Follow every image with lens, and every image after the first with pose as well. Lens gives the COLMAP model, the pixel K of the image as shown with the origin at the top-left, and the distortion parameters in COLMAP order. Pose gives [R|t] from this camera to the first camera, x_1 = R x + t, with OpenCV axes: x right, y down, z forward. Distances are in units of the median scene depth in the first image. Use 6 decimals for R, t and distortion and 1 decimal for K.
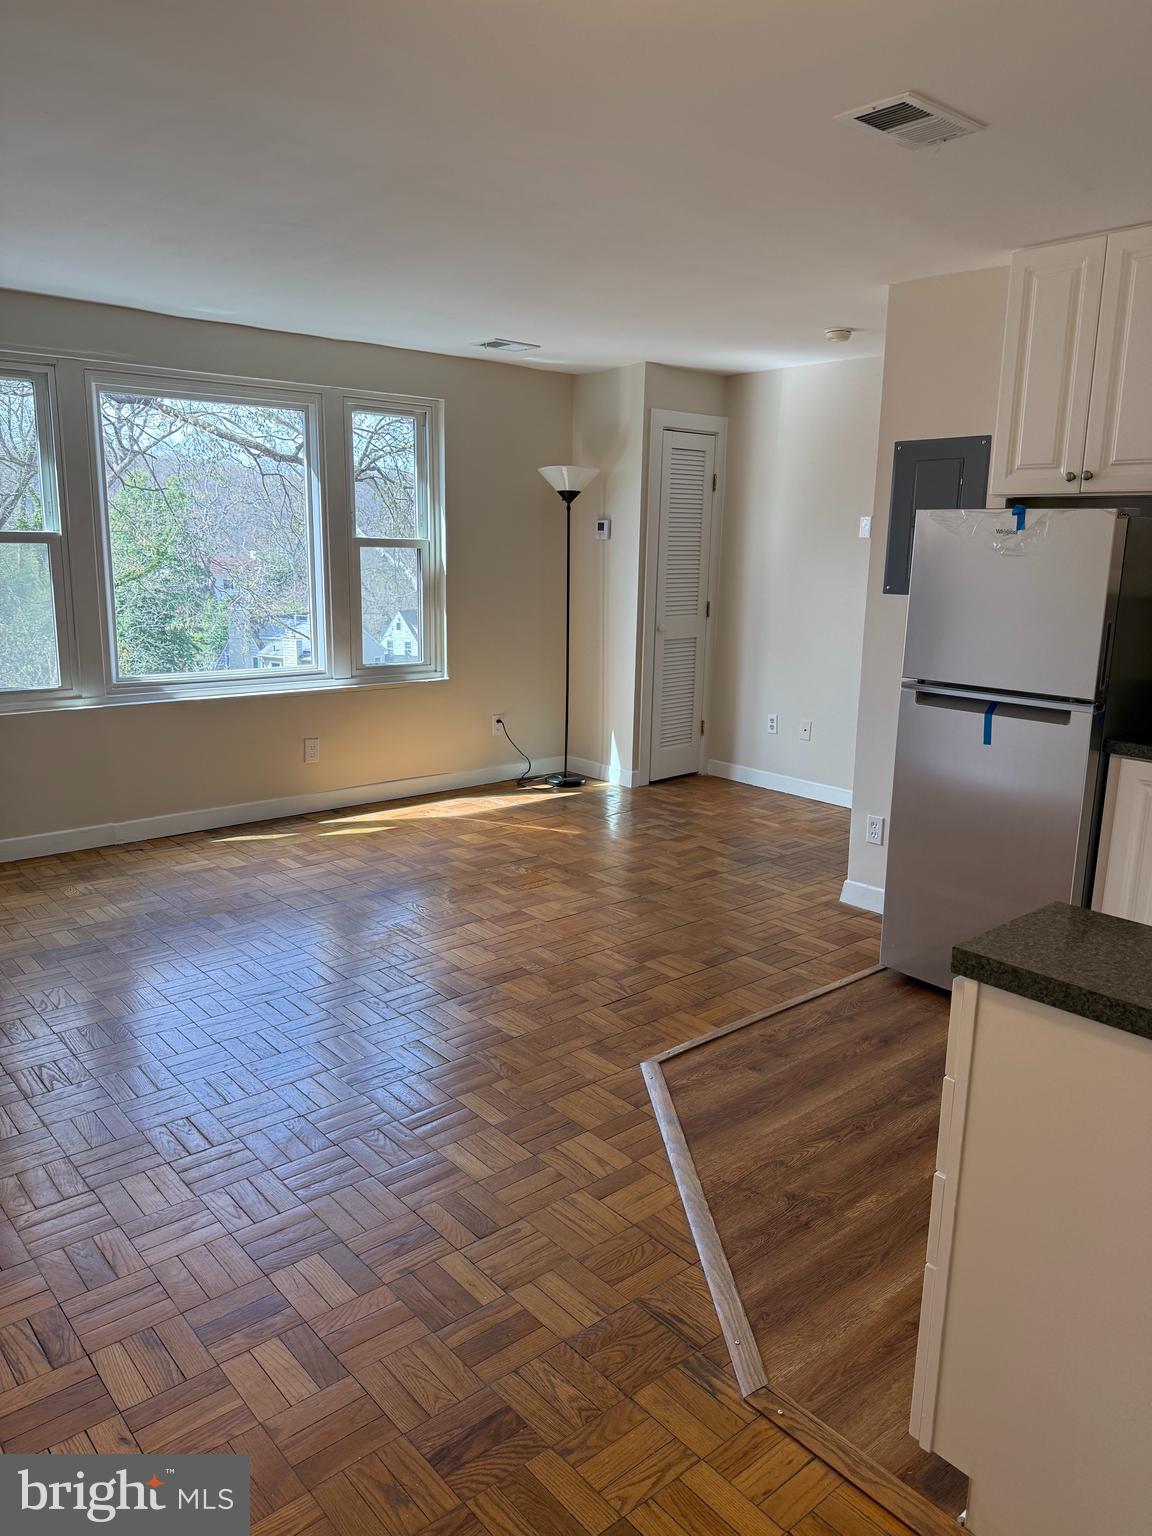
lens RADIAL K [[1074.8, 0, 578.9], [0, 1074.8, 771.7], [0, 0, 1]] dist [0.058887, -0.082606]
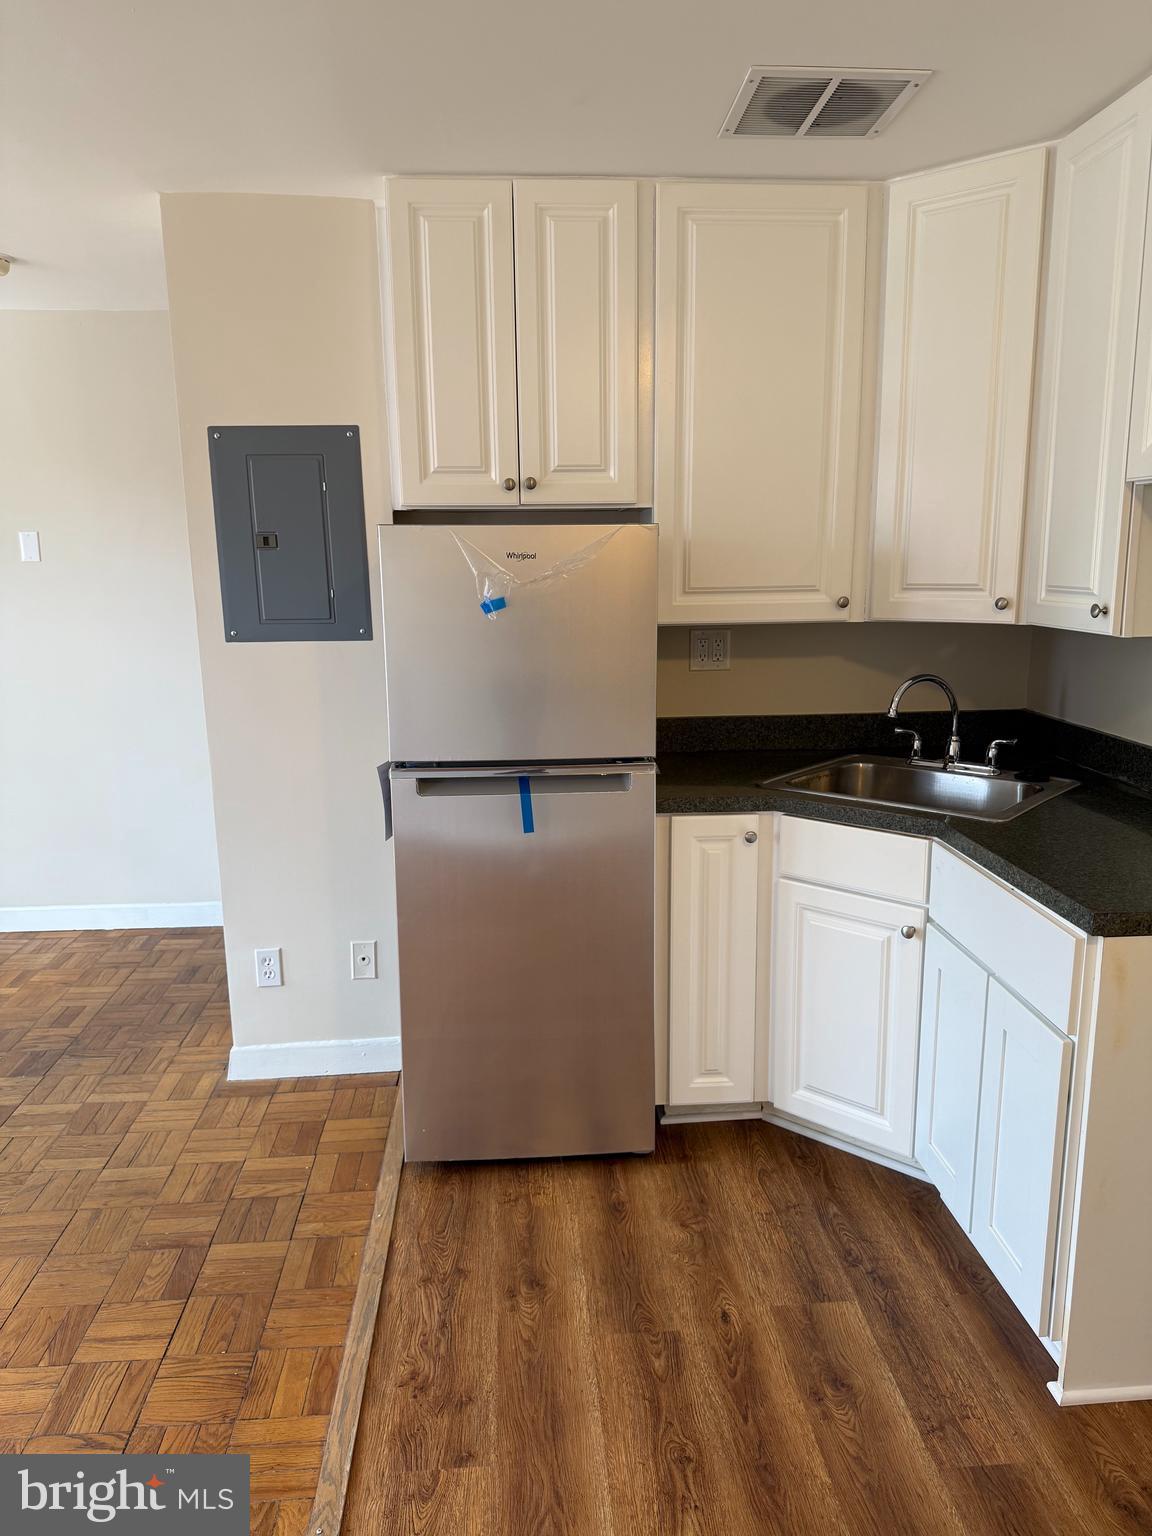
lens RADIAL K [[1074.8, 0, 578.9], [0, 1074.8, 771.7], [0, 0, 1]] dist [0.058887, -0.082606]
pose [[0.596194, -0.183789, 0.781521, -0.171403], [0.189199, 0.978191, 0.085706, -0.117819], [-0.780228, 0.096766, 0.617964, 0.468543]]
